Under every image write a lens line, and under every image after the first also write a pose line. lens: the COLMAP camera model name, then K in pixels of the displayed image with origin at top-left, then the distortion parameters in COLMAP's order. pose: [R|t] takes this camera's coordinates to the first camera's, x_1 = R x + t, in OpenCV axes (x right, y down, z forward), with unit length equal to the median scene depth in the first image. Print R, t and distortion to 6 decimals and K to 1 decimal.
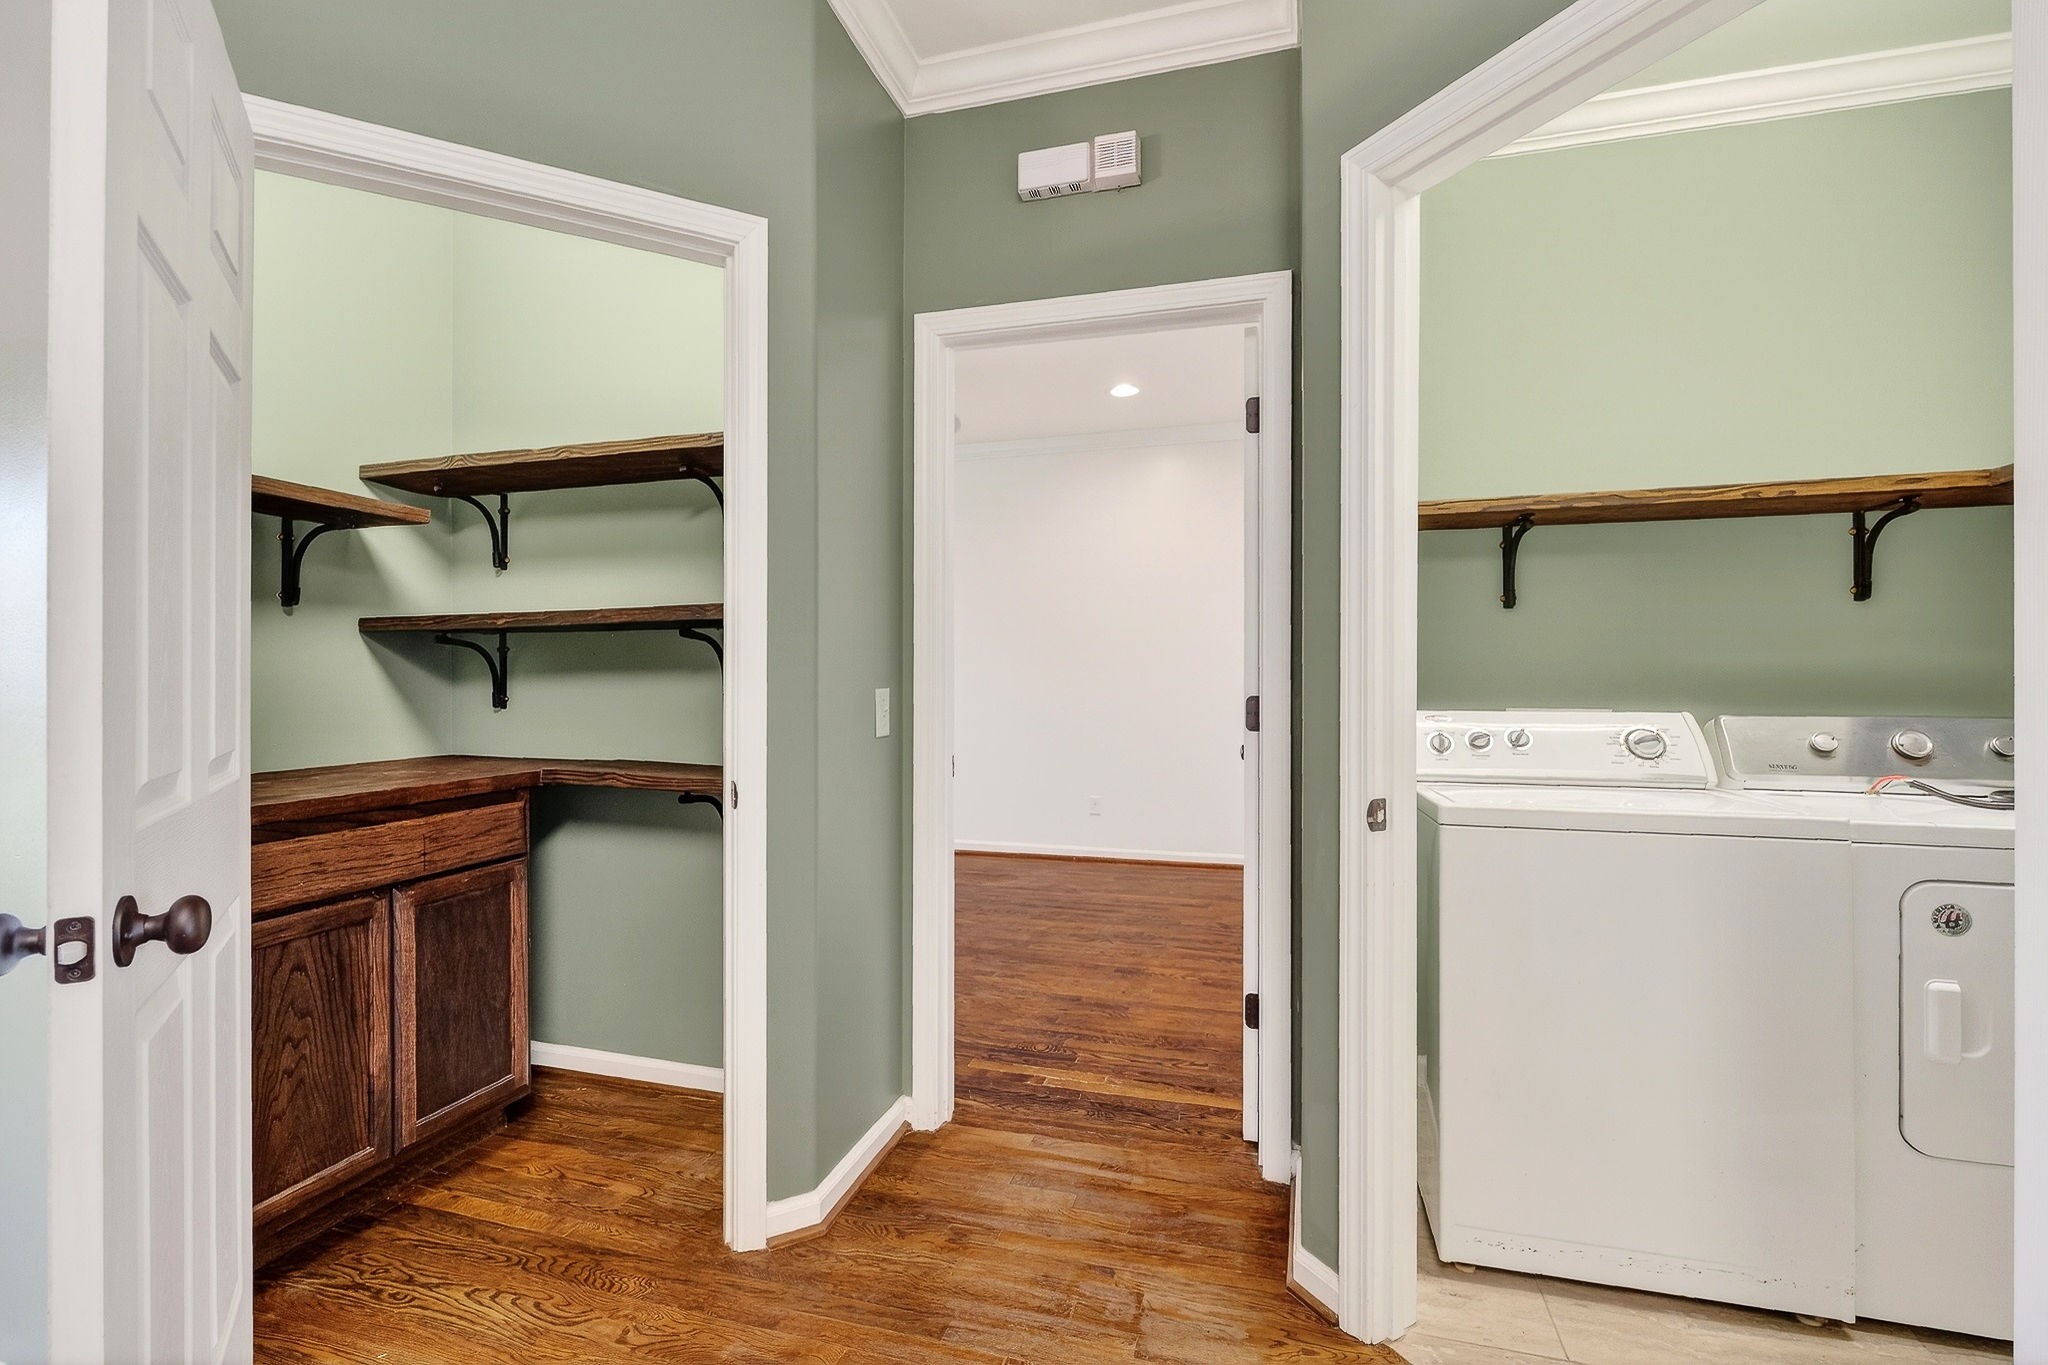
lens RADIAL K [[917.1, 0, 1024.0], [0, 917.1, 682.5], [0, 0, 1]] dist [-0.002882, -0.000581]
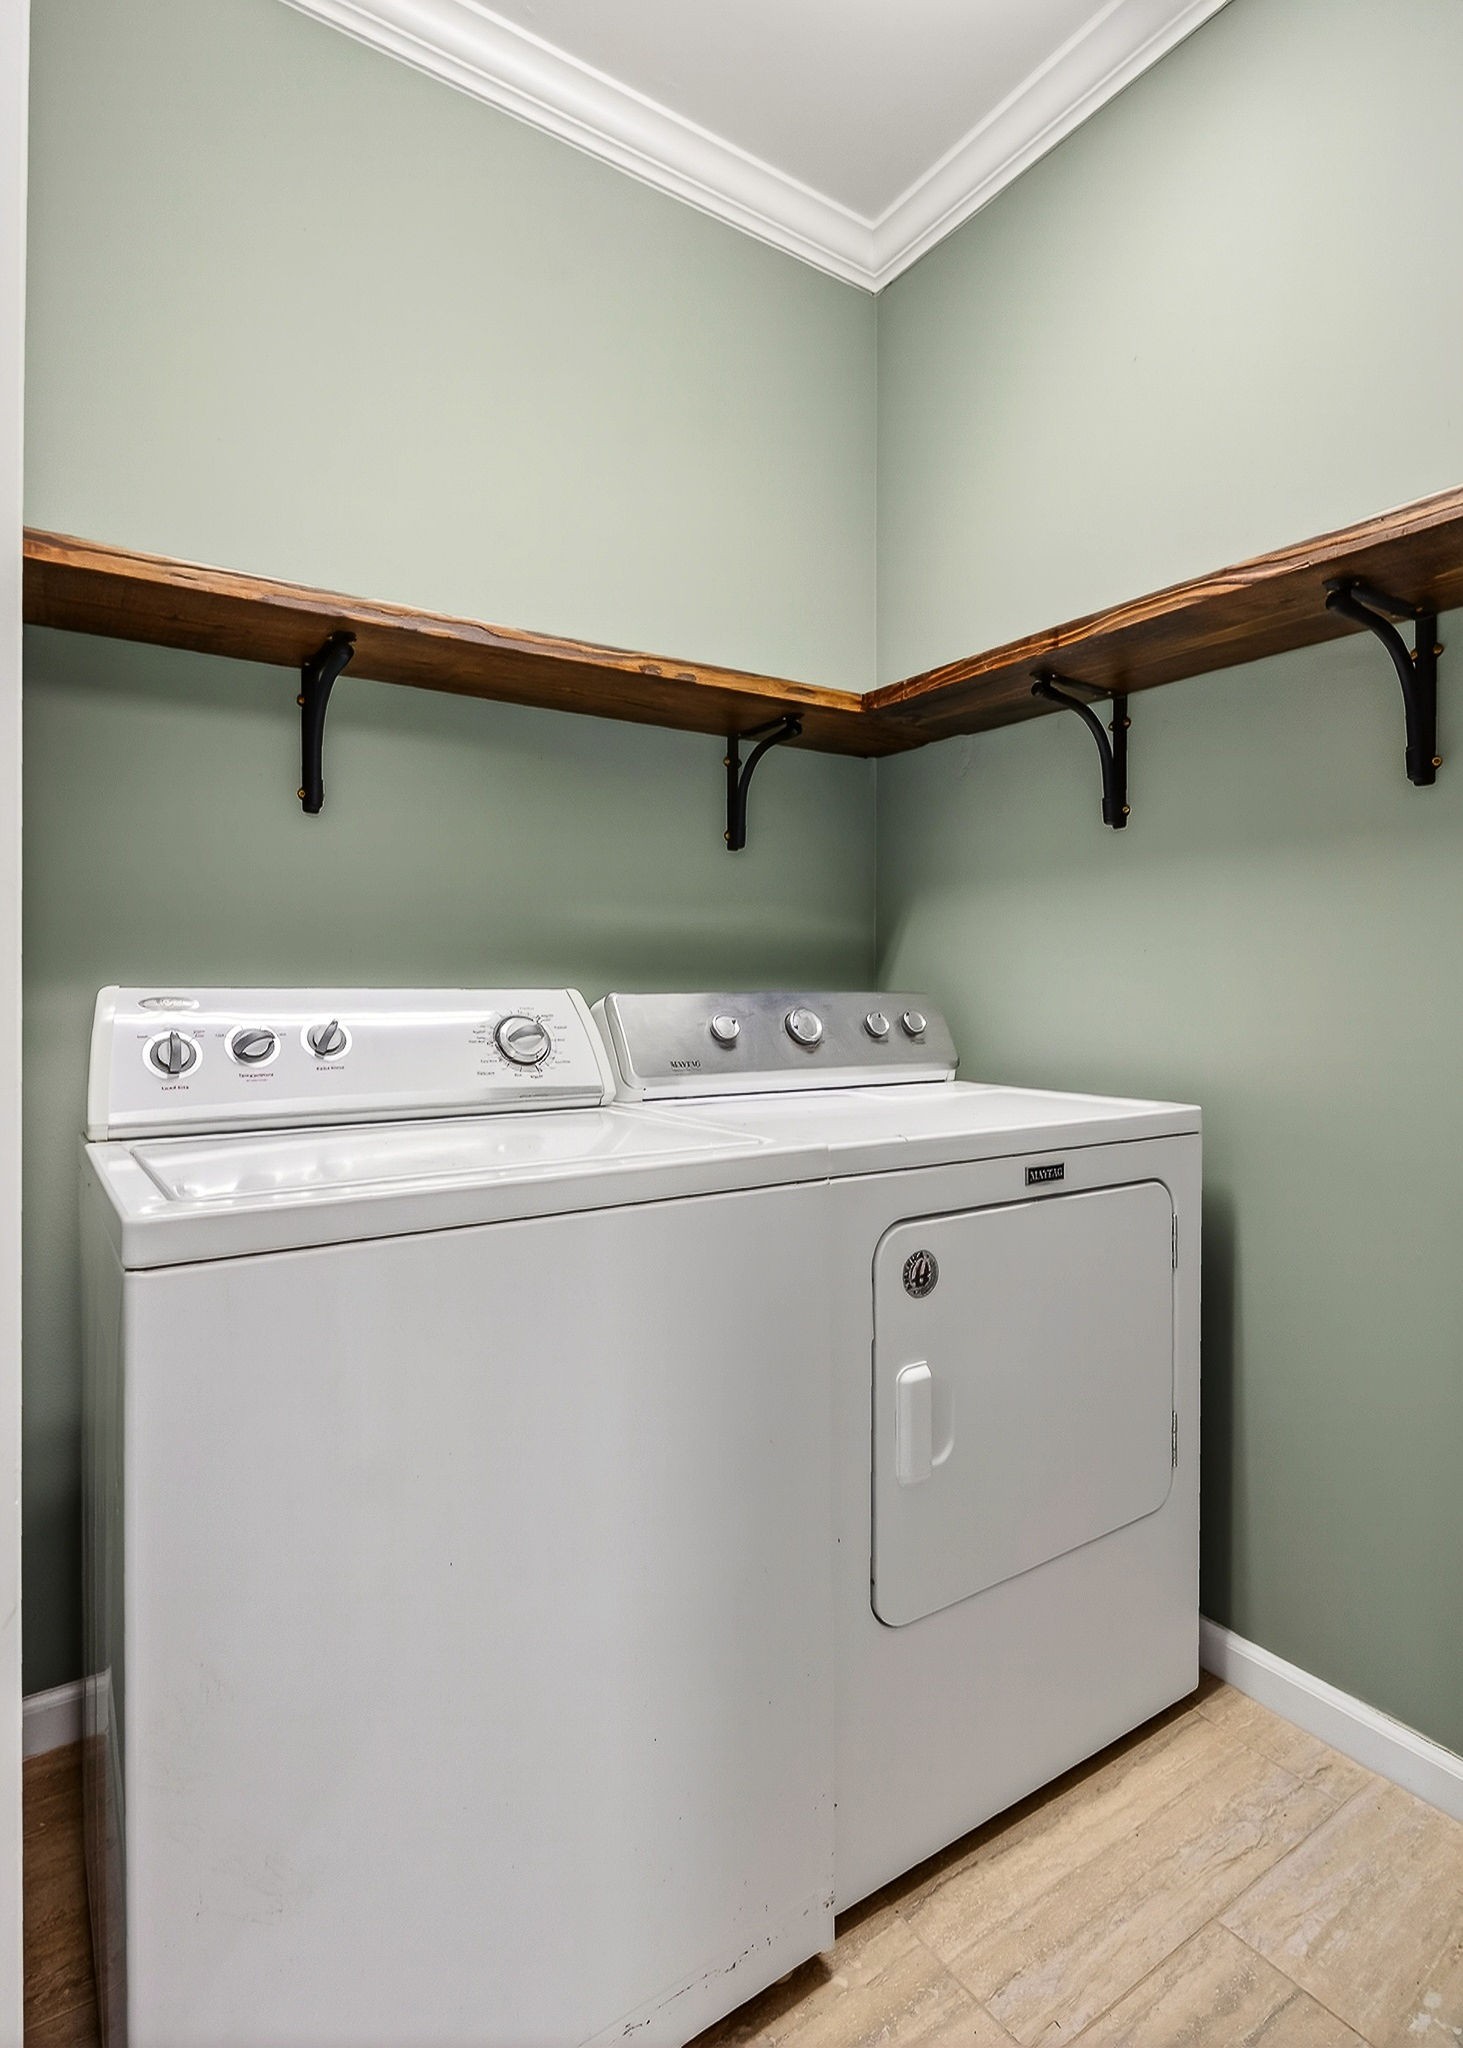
lens RADIAL K [[1032.1, 0, 732.5], [0, 1032.1, 986.3], [0, 0, 1]] dist [-0.000977, -0.000213]
pose [[0.647070, 0.000932, 0.762430, 0.242353], [-0.001252, 0.999999, -0.000159, 0.031294], [-0.762429, -0.000852, 0.647071, 0.445927]]
